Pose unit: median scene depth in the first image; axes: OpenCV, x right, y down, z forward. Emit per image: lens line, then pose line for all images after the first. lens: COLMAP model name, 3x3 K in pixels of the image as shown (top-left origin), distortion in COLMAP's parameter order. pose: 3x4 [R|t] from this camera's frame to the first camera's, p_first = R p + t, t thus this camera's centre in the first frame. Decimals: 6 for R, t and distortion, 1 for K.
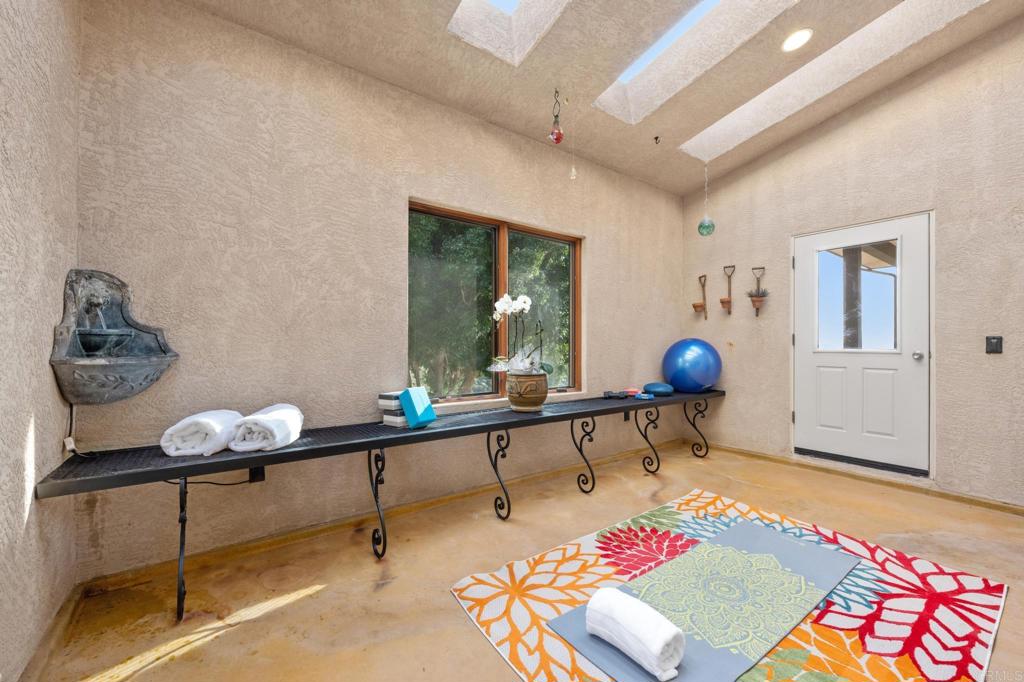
lens RADIAL K [[408.4, 0, 506.6], [0, 408.4, 343.5], [0, 0, 1]] dist [0.003454, 0.000020]
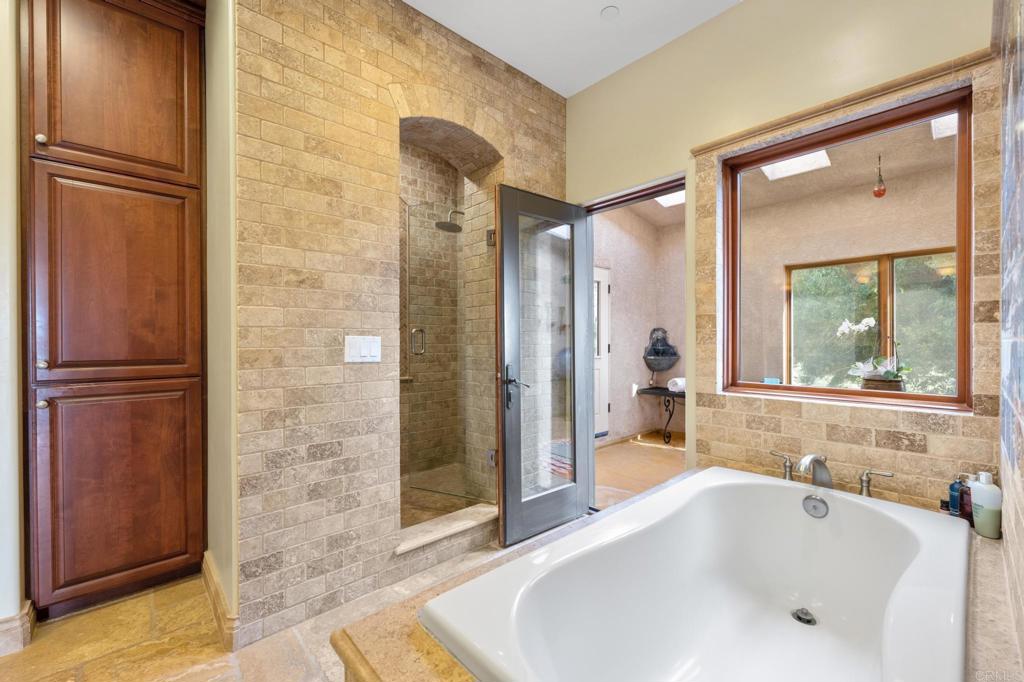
lens RADIAL K [[434.0, 0, 514.4], [0, 434.0, 338.5], [0, 0, 1]] dist [-0.001050, -0.000166]
pose [[0.095074, -0.010313, -0.995417, 1.650407], [0.003130, 0.999944, -0.010061, -0.054463], [0.995465, -0.002159, 0.095101, -0.302494]]
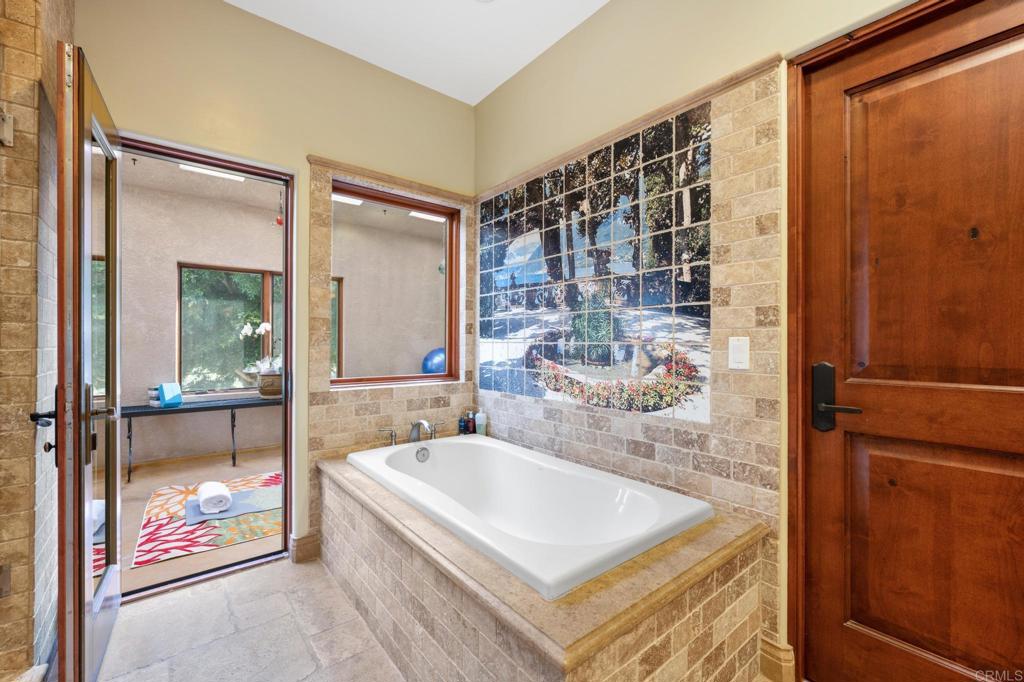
lens RADIAL K [[434.0, 0, 518.8], [0, 434.0, 341.3], [0, 0, 1]] dist [-0.001050, -0.000166]
pose [[0.998984, -0.001702, 0.045031, 1.153144], [0.001665, 0.999998, 0.000852, -0.061067], [-0.045032, -0.000776, 0.998985, -0.828962]]
